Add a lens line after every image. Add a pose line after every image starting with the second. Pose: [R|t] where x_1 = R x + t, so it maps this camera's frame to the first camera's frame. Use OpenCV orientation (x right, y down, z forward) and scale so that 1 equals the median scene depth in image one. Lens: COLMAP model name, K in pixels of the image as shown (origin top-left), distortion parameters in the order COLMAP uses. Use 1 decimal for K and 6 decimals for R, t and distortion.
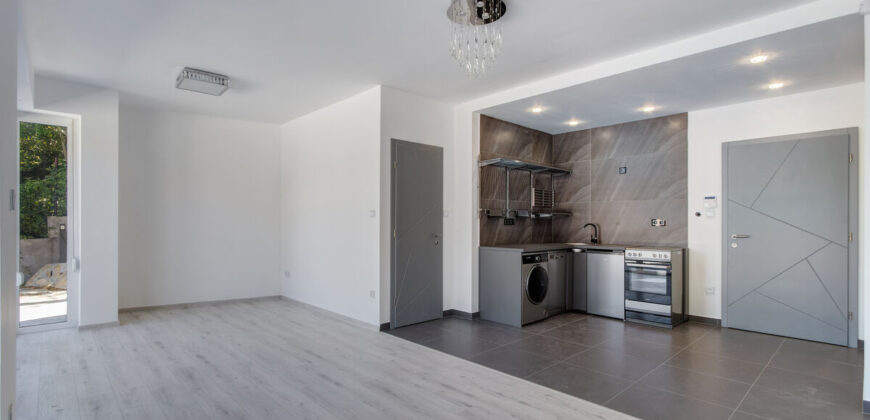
lens RADIAL K [[404.4, 0, 435.0], [0, 404.4, 210.0], [0, 0, 1]] dist [-0.000492, -0.000115]
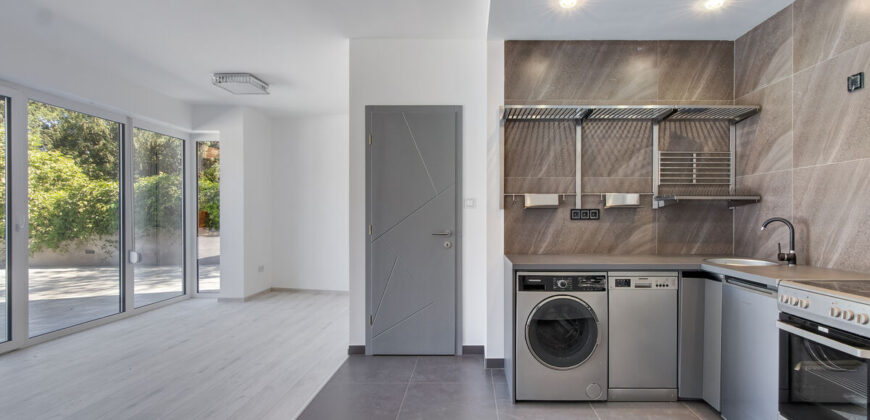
lens RADIAL K [[429.5, 0, 435.0], [0, 429.5, 210.0], [0, 0, 1]] dist [0.012629, -0.000130]
pose [[0.730769, -0.008691, -0.682569, 0.442242], [0.021188, 0.999726, 0.009955, 0.012063], [0.682296, -0.021737, 0.730753, 0.404559]]
